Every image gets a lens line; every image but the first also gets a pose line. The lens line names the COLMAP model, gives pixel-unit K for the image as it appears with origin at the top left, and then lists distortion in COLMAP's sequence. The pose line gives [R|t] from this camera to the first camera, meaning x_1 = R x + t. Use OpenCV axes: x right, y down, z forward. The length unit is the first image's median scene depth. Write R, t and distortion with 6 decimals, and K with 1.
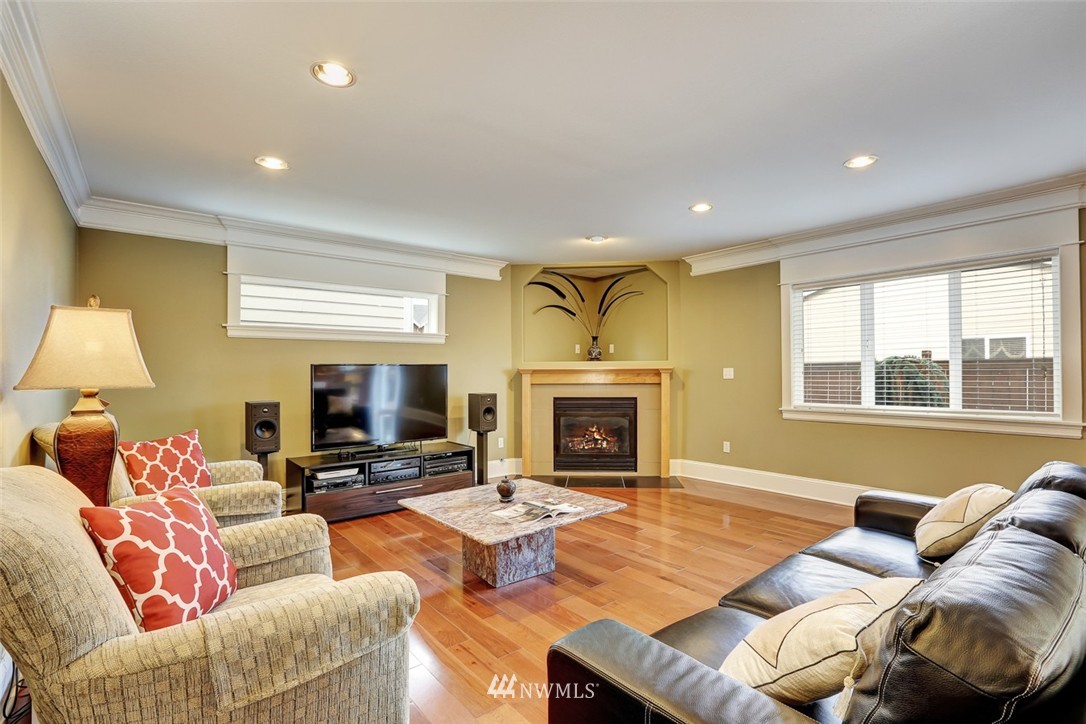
lens RADIAL K [[497.5, 0, 544.2], [0, 497.5, 369.8], [0, 0, 1]] dist [-0.034880, 0.003417]
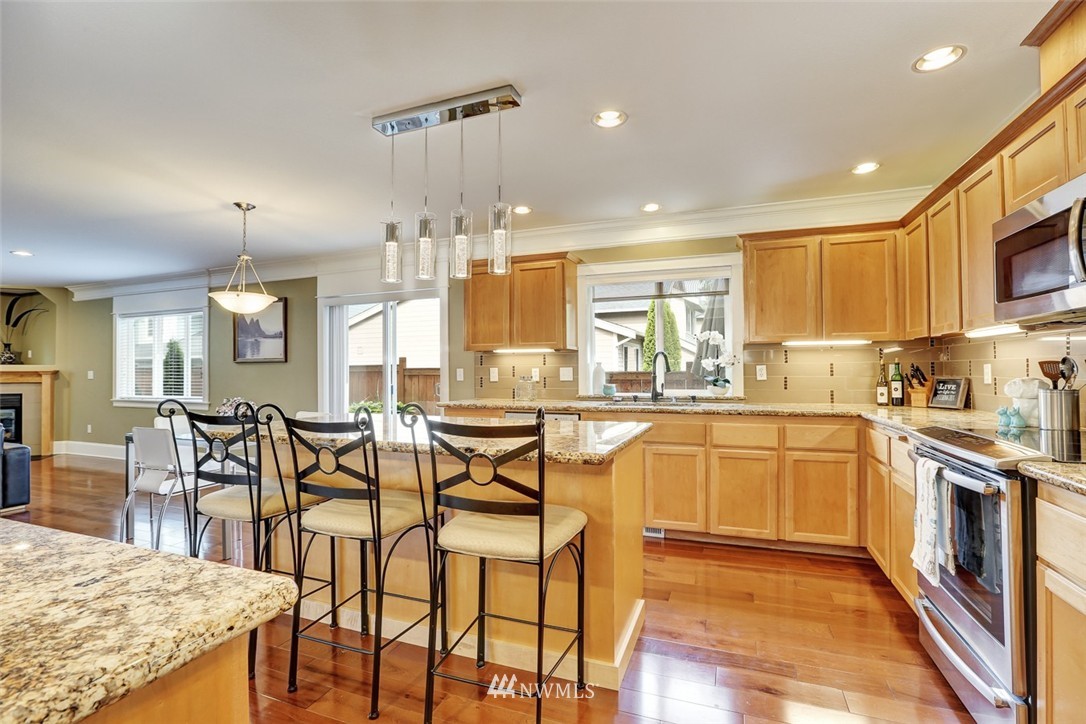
lens RADIAL K [[497.5, 0, 533.3], [0, 497.5, 364.2], [0, 0, 1]] dist [-0.034880, 0.003417]
pose [[0.868326, 0.013418, 0.495812, 0.716688], [-0.005931, 0.999843, -0.016672, -0.006904], [-0.495958, 0.011536, 0.868270, -0.715660]]
